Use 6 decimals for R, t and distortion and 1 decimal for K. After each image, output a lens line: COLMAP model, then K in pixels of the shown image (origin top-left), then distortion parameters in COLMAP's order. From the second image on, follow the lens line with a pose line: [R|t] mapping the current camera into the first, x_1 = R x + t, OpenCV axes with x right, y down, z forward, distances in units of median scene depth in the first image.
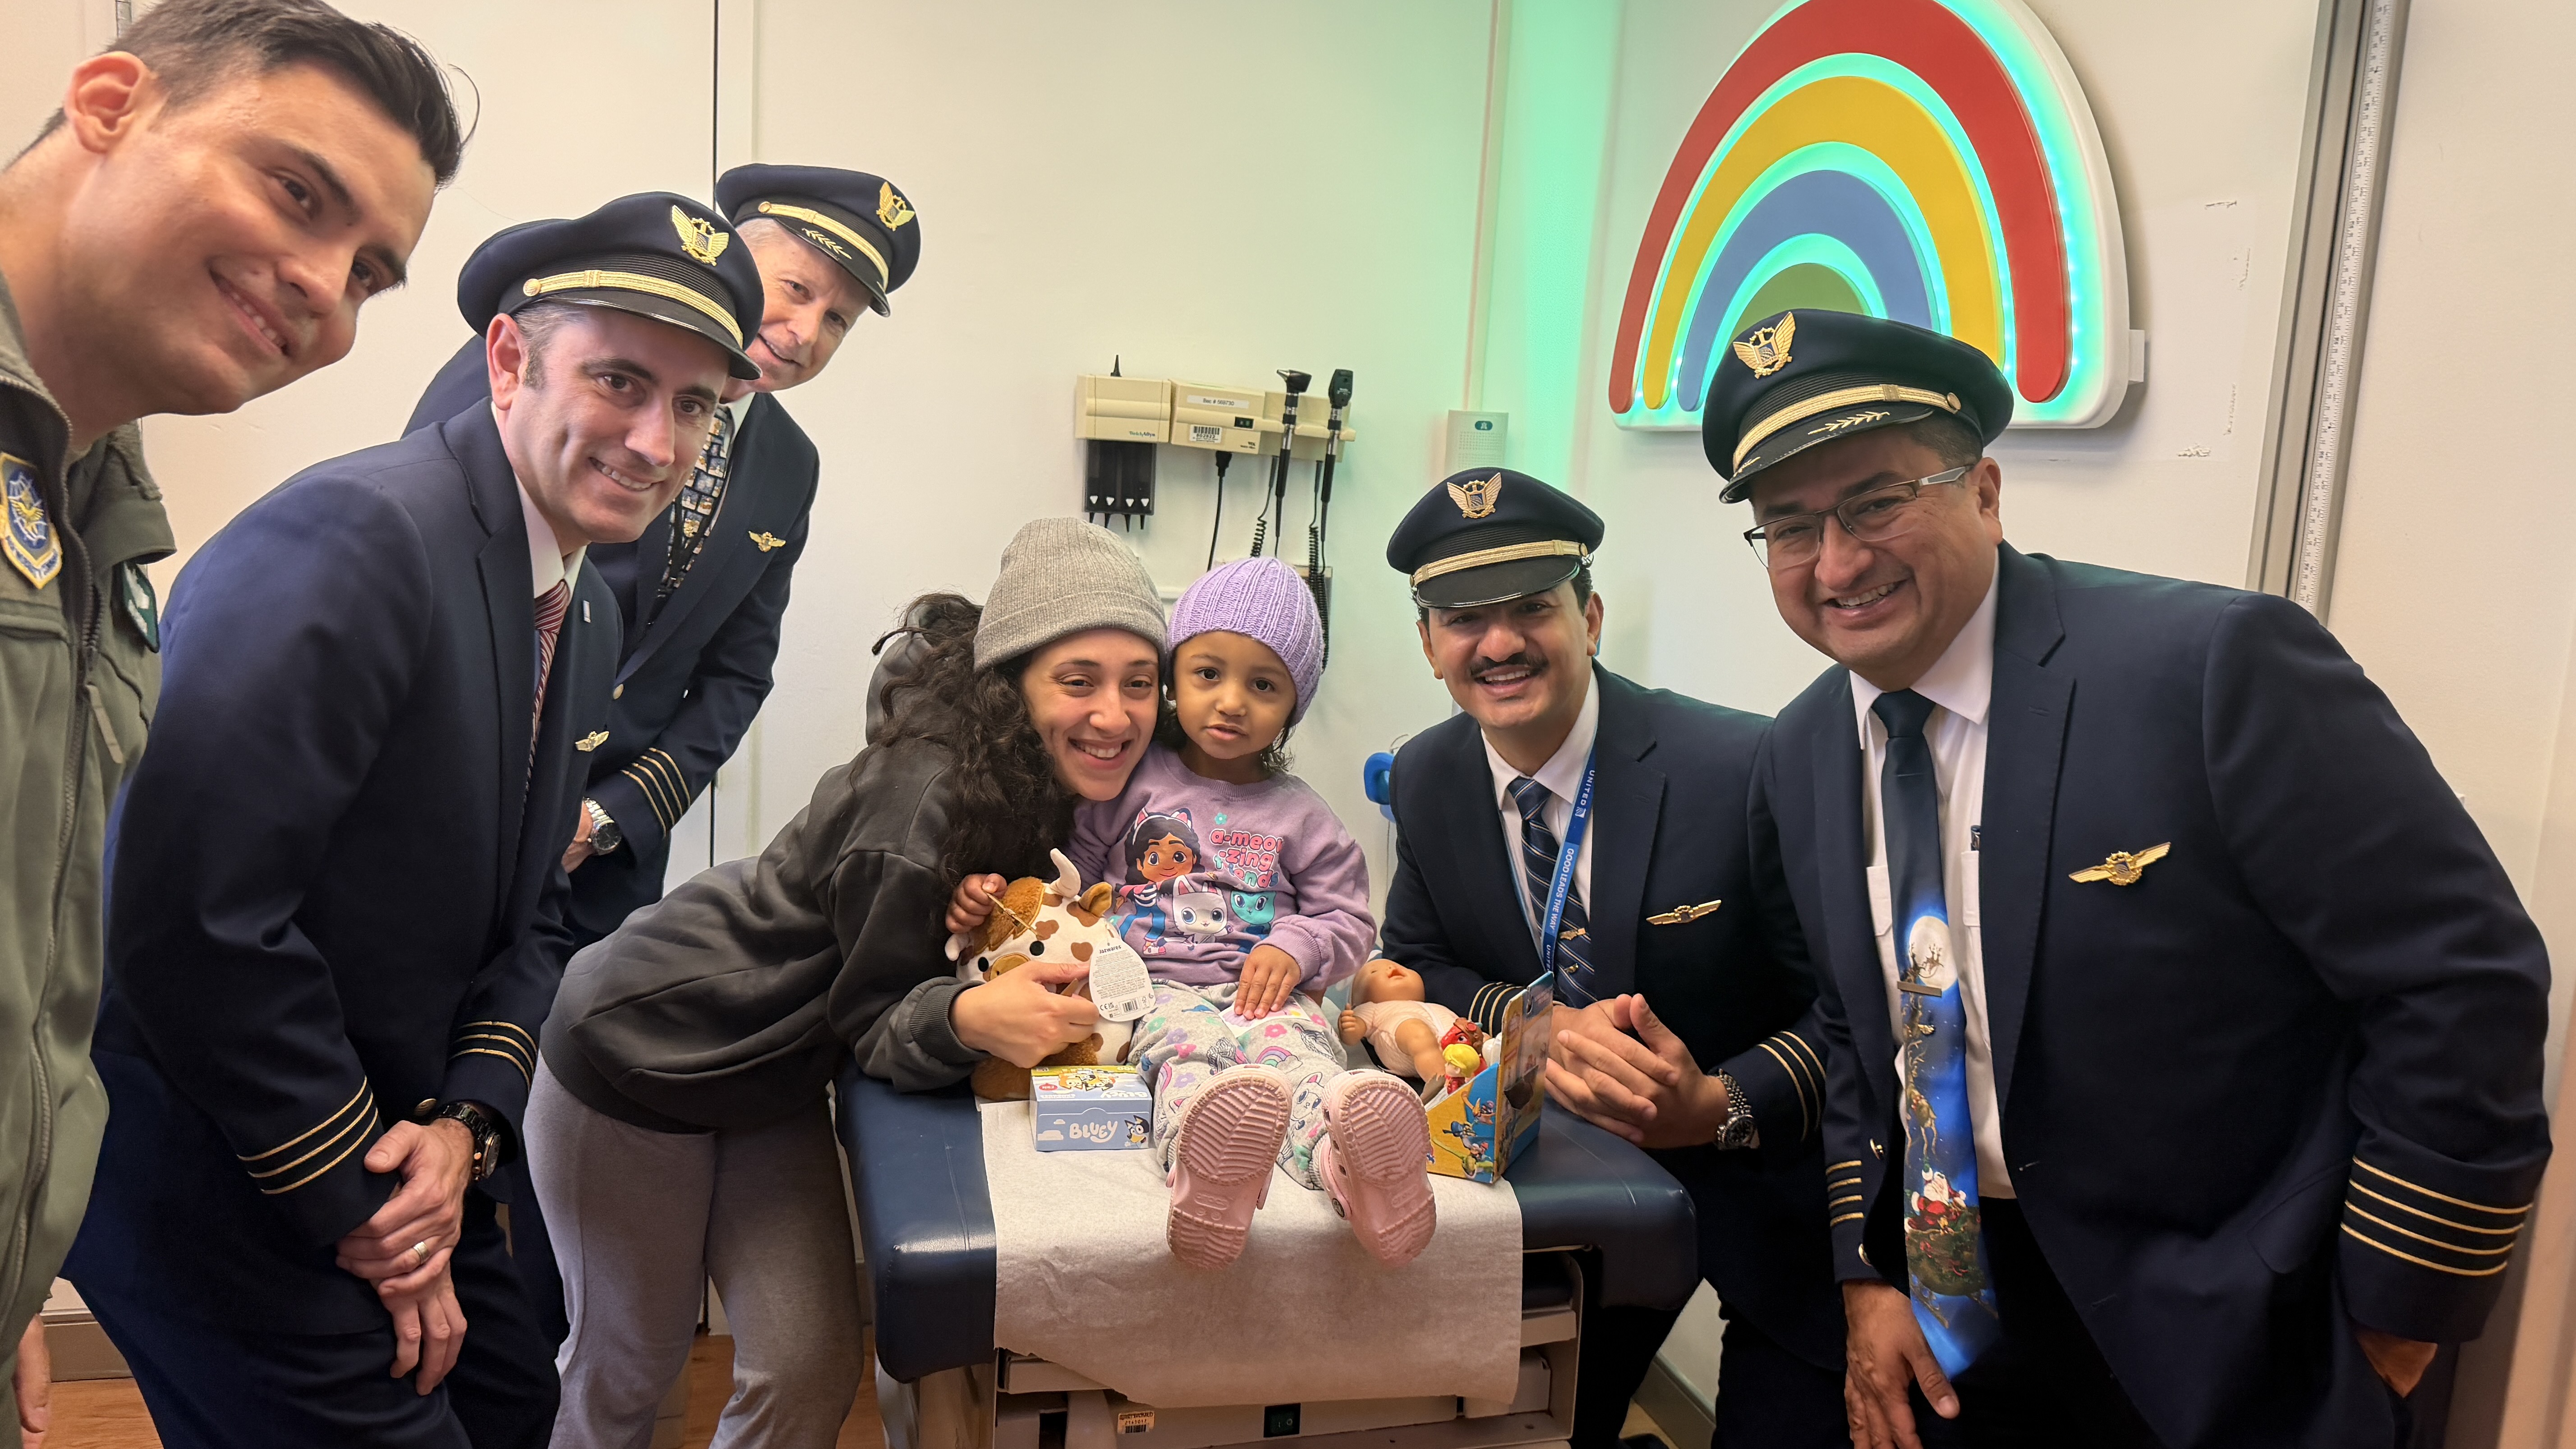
lens RADIAL K [[1836.9, 0, 1297.7], [0, 1836.9, 695.2], [0, 0, 1]] dist [0.068130, -0.096754]
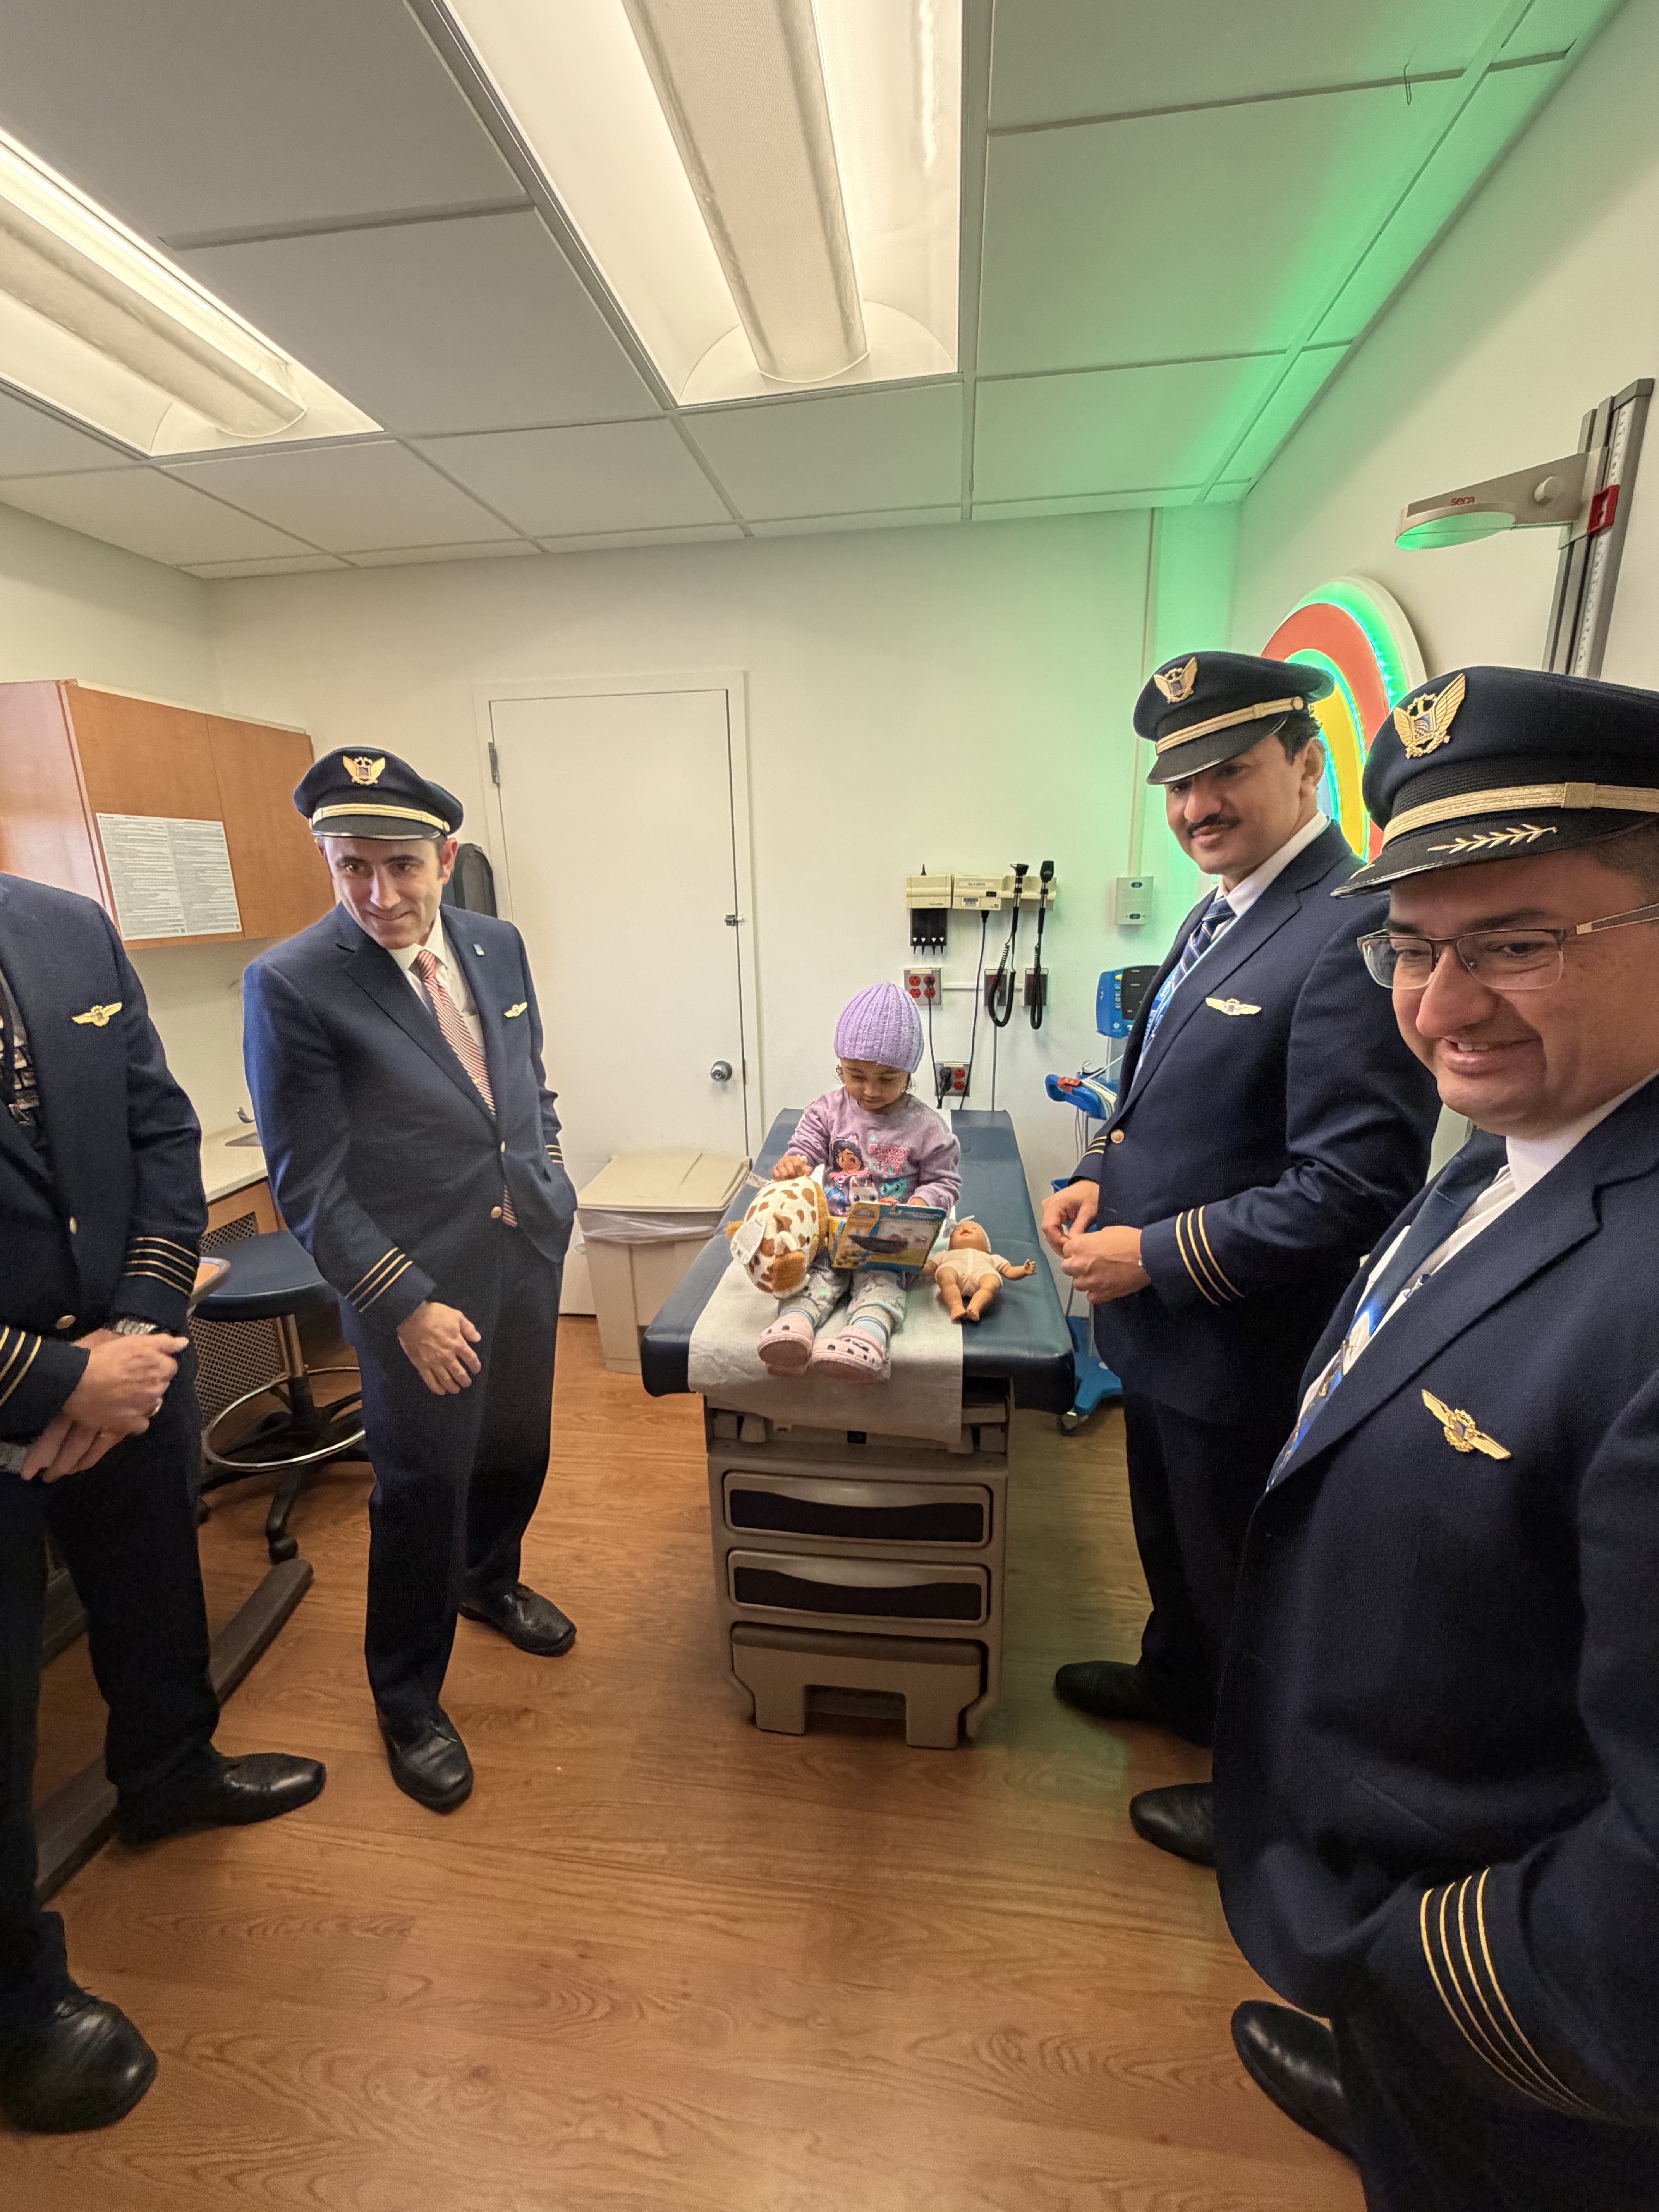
lens RADIAL K [[897.8, 0, 835.6], [0, 897.8, 1100.3], [0, 0, 1]] dist [-0.005320, 0.001145]
pose [[0.916443, 0.024562, -0.399410, 0.295598], [0.021077, 0.993766, 0.109473, -0.065621], [0.399610, -0.108745, 0.910213, 0.124521]]
